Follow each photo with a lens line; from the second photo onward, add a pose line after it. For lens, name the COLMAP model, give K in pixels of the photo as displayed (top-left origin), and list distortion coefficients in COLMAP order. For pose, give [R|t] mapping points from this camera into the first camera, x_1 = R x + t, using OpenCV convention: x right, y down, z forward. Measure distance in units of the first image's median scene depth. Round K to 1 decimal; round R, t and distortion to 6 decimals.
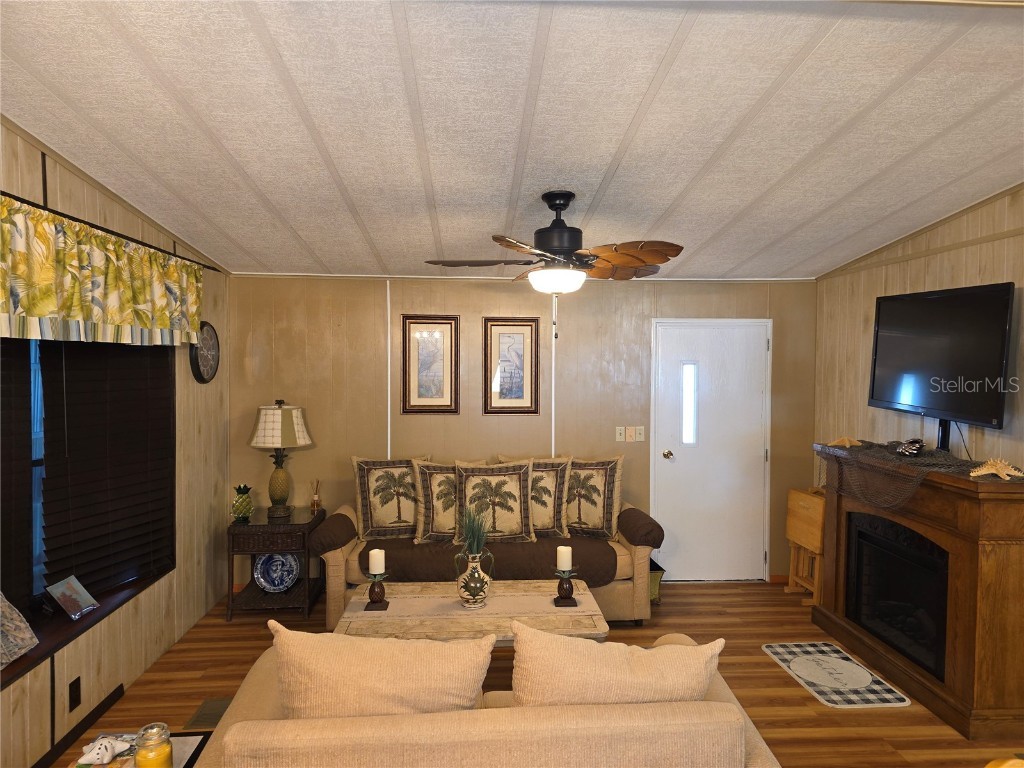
lens RADIAL K [[694.0, 0, 507.5], [0, 694.0, 380.7], [0, 0, 1]] dist [0.064235, -0.039697]
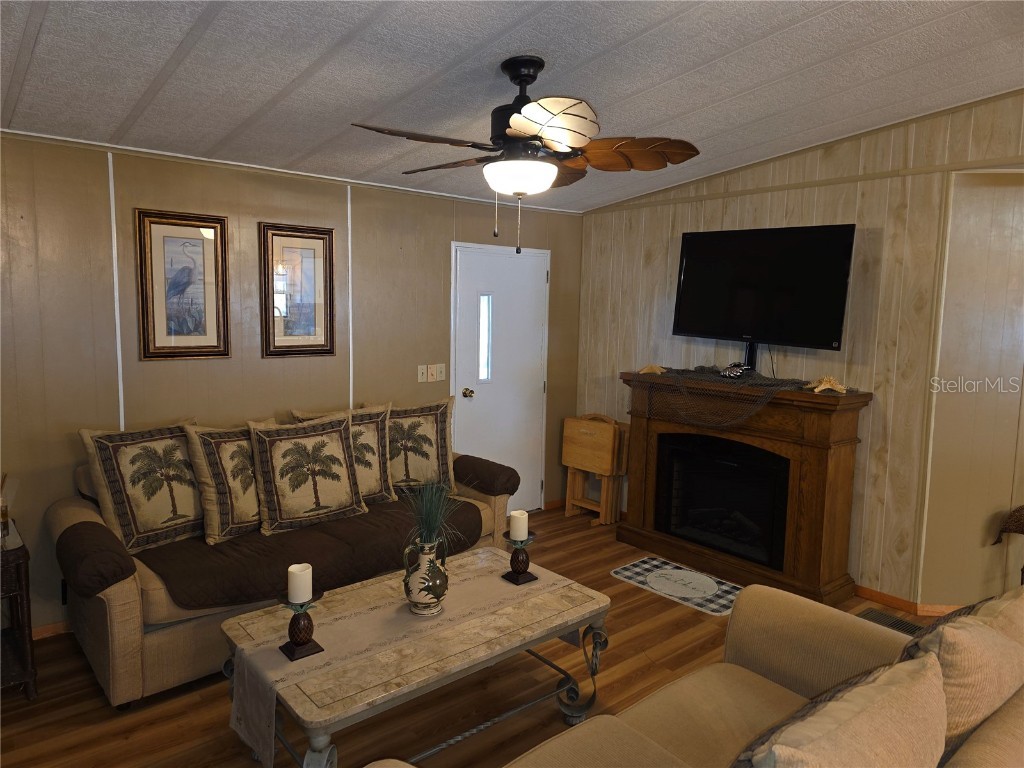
lens RADIAL K [[694.0, 0, 513.5], [0, 694.0, 376.3], [0, 0, 1]] dist [0.064235, -0.039697]
pose [[0.800437, -0.052566, 0.597107, -0.293788], [0.002088, 0.996386, 0.084917, 0.007153], [-0.599413, -0.066724, 0.797654, 0.264660]]
